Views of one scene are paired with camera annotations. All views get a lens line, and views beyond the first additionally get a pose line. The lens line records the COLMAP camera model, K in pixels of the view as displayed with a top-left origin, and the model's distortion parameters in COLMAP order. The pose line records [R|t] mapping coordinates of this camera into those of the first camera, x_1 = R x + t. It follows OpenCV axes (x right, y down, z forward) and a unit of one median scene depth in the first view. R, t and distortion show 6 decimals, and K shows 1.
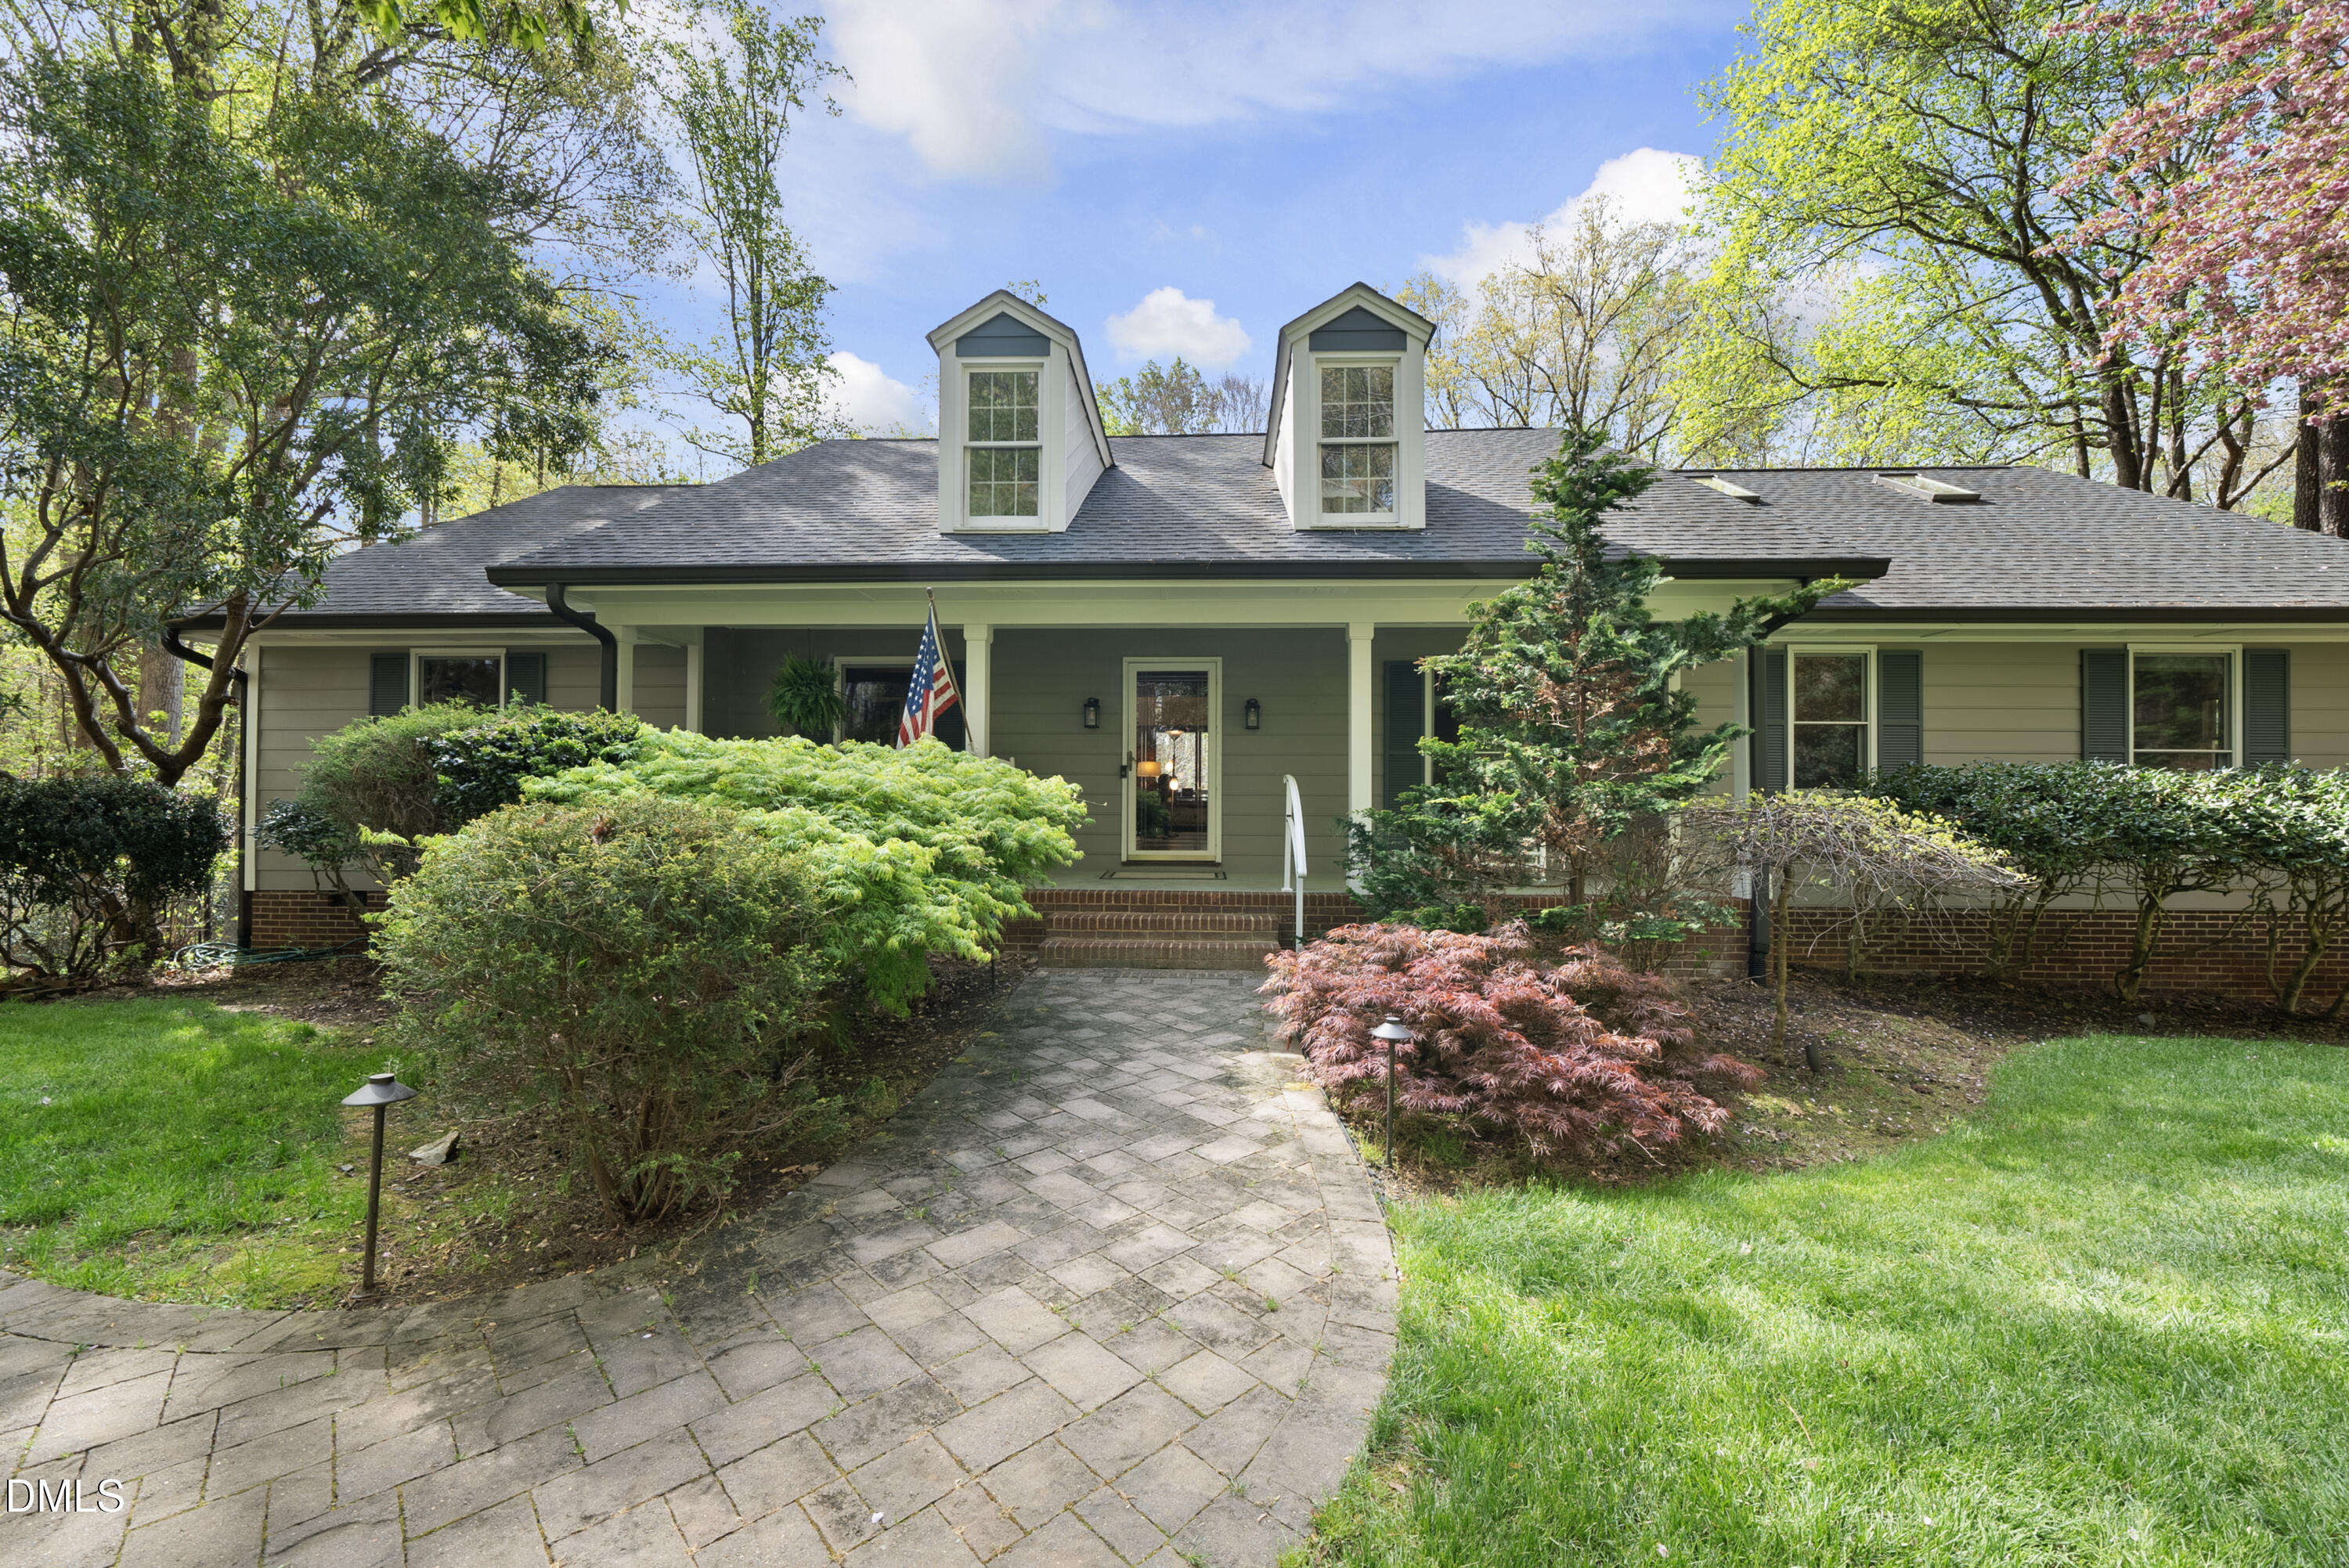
lens RADIAL K [[849.0, 0, 1177.7], [0, 849.0, 796.1], [0, 0, 1]] dist [-0.005911, -0.000045]
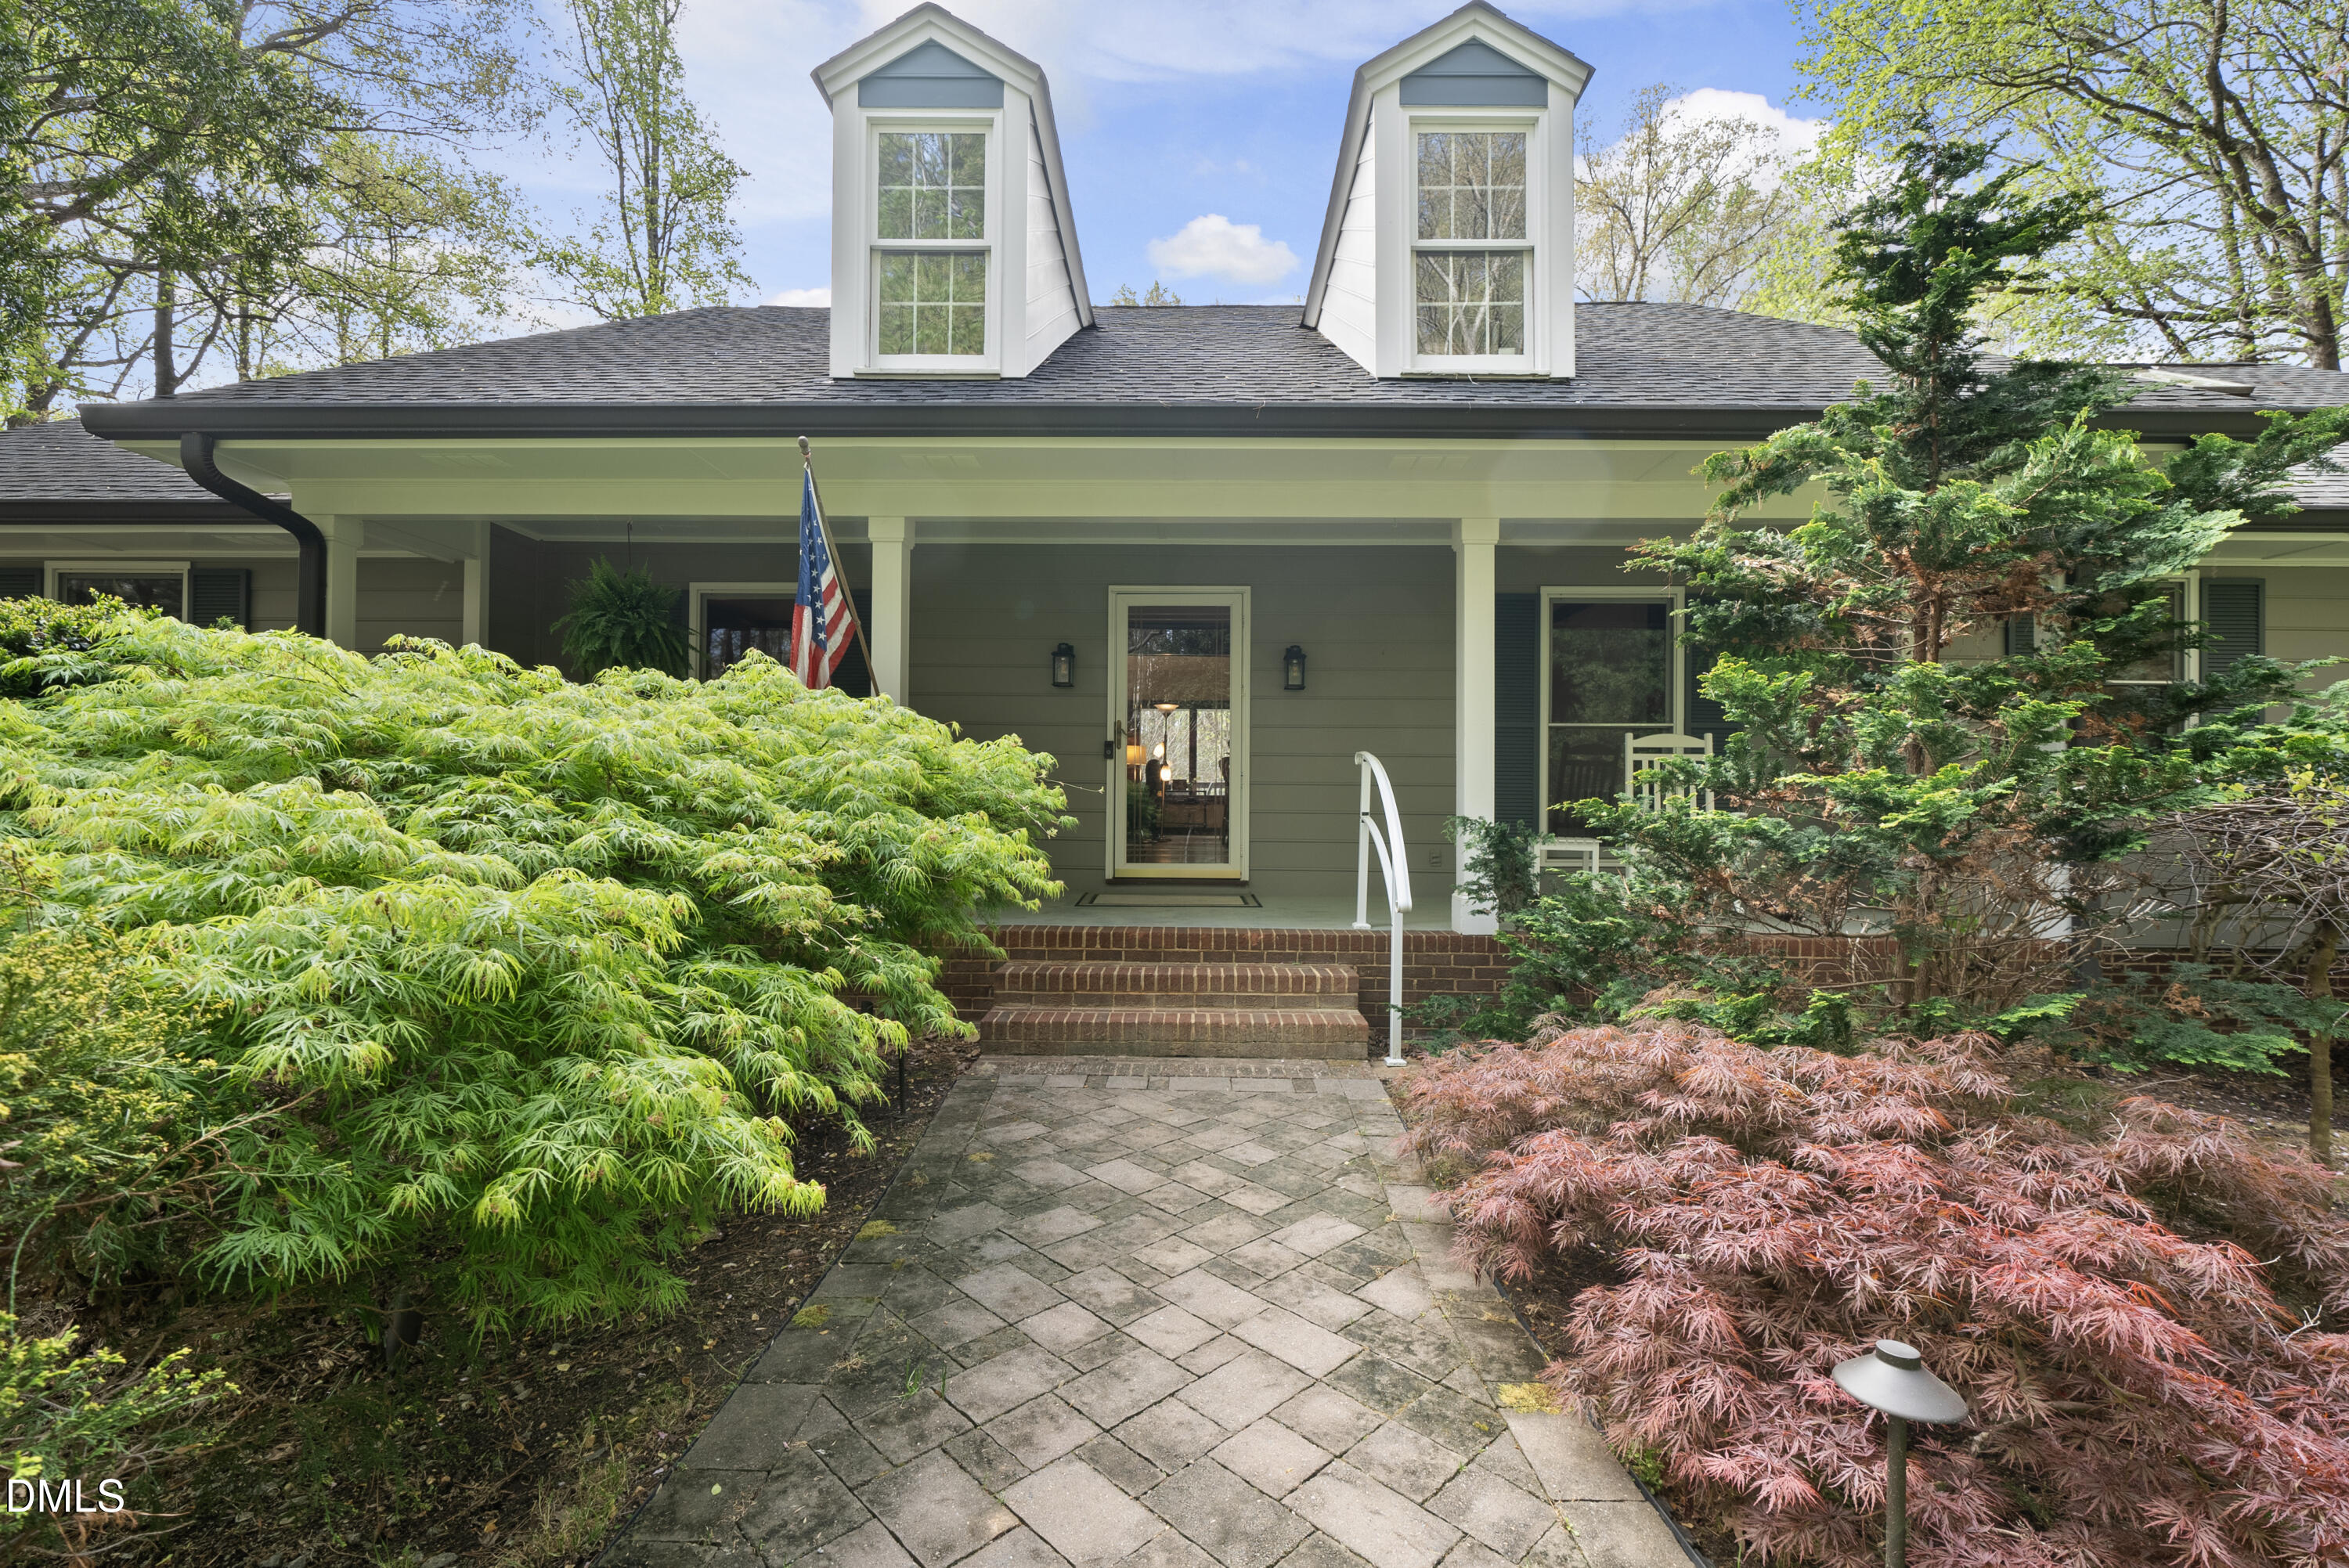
lens RADIAL K [[995.1, 0, 1176.3], [0, 995.1, 782.7], [0, 0, 1]] dist [-0.008017, -0.000519]
pose [[0.999820, 0.001720, 0.018890, -0.031728], [-0.001540, 0.999953, -0.009550, 0.007019], [-0.018905, 0.009519, 0.999776, 0.239745]]
